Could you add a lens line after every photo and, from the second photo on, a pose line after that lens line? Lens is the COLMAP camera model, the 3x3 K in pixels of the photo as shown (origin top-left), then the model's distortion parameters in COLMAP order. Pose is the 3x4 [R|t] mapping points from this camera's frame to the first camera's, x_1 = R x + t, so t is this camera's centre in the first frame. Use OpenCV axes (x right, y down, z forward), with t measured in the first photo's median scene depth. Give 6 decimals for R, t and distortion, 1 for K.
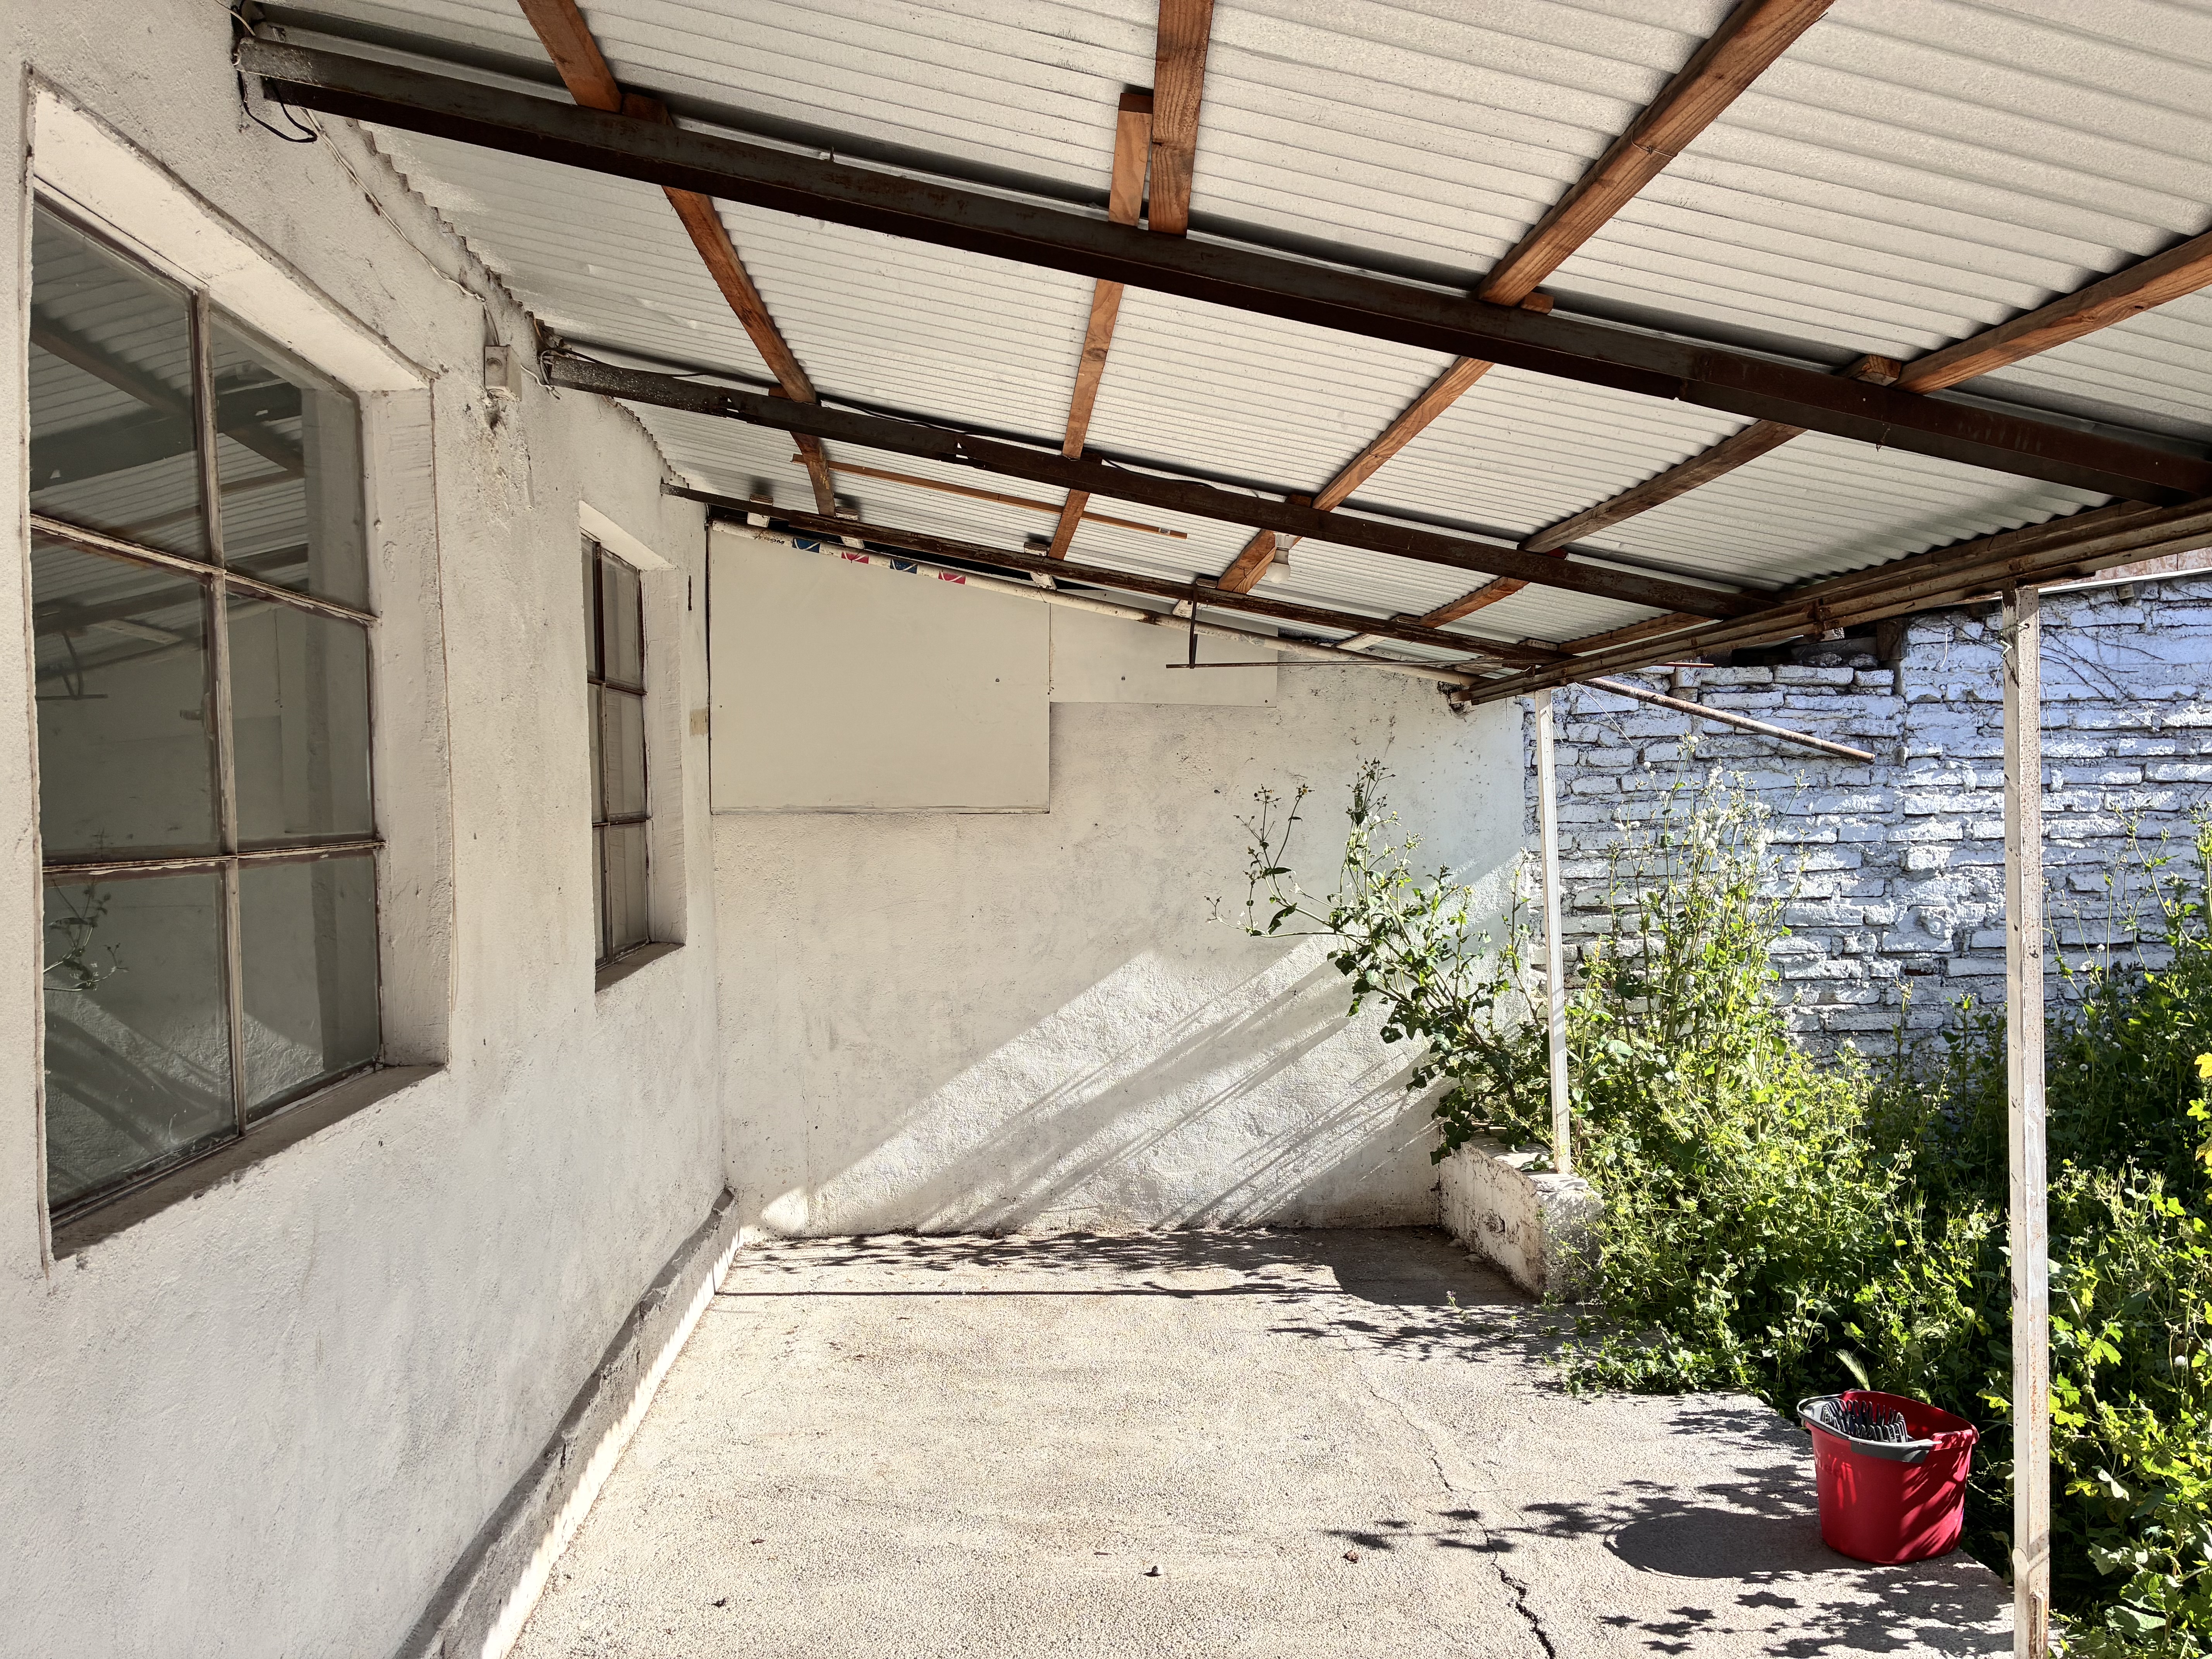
lens RADIAL K [[1688.5, 0, 1106.4], [0, 1688.5, 819.7], [0, 0, 1]] dist [0.054078, -0.065460]
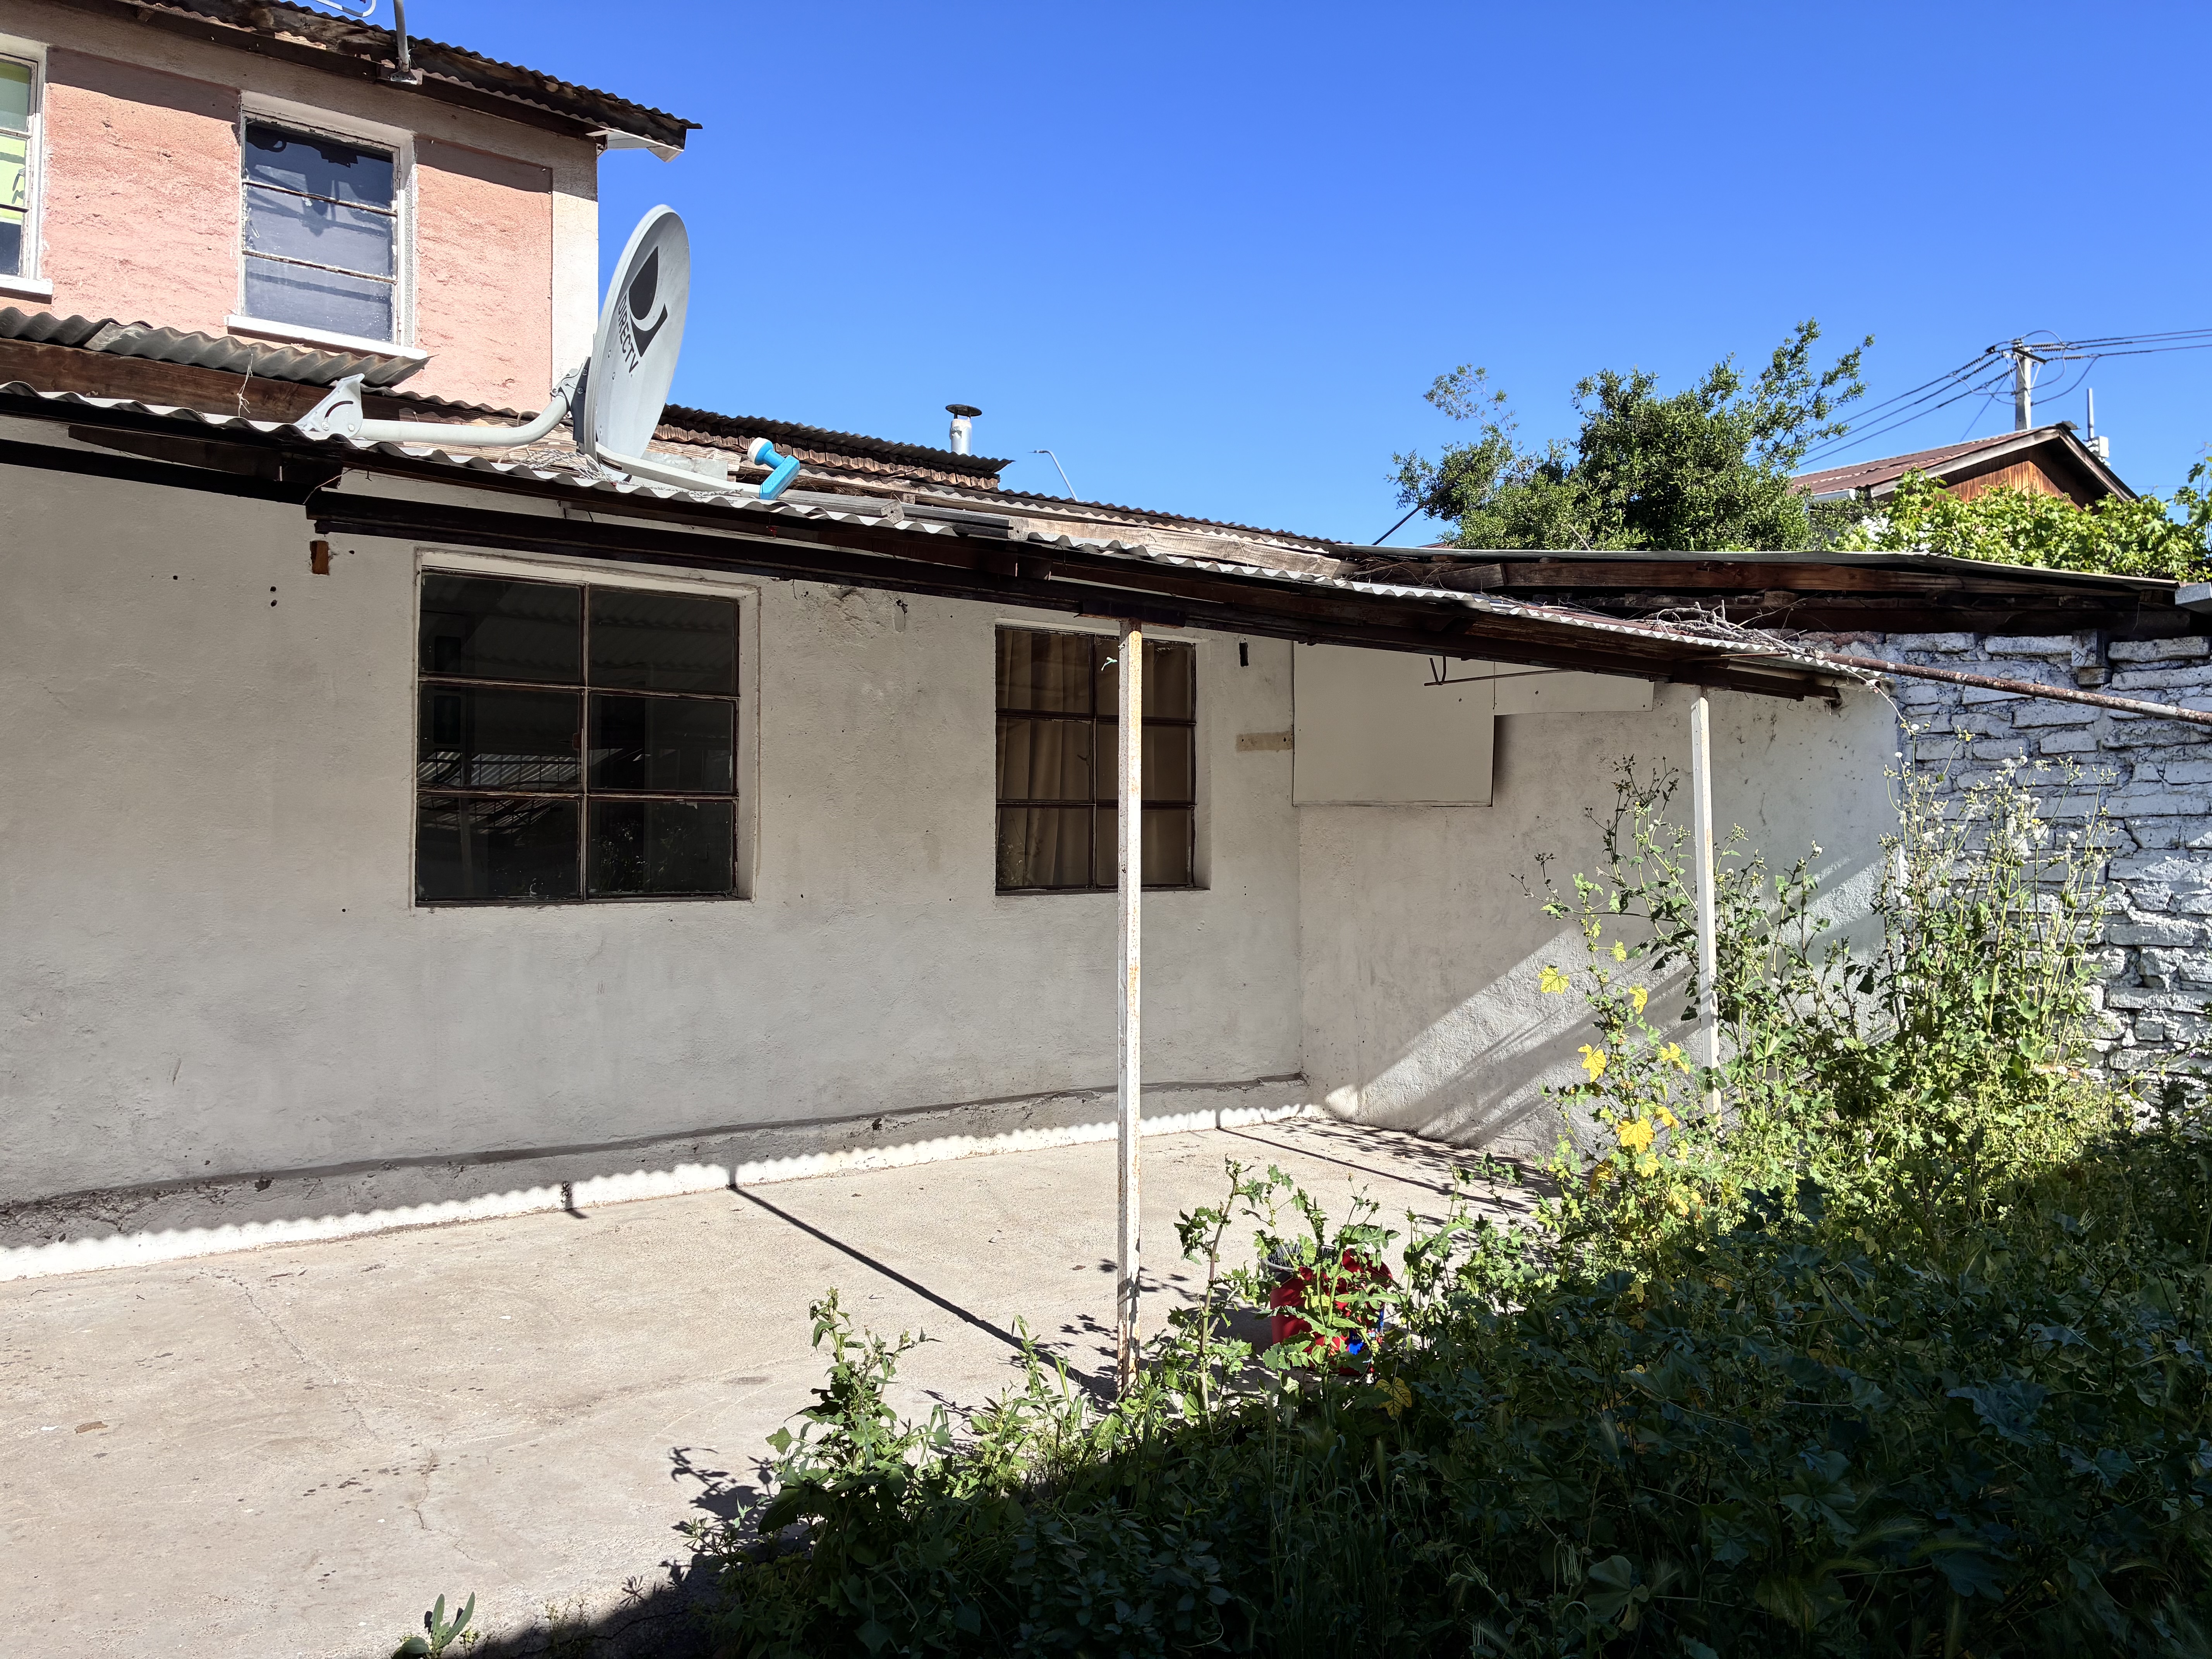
lens RADIAL K [[1688.5, 0, 1102.6], [0, 1688.5, 836.5], [0, 0, 1]] dist [0.054078, -0.065460]
pose [[0.535358, 0.018087, -0.844432, 0.832132], [-0.030250, 0.999540, 0.002232, 0.022987], [0.844083, 0.024349, 0.535659, 0.108806]]
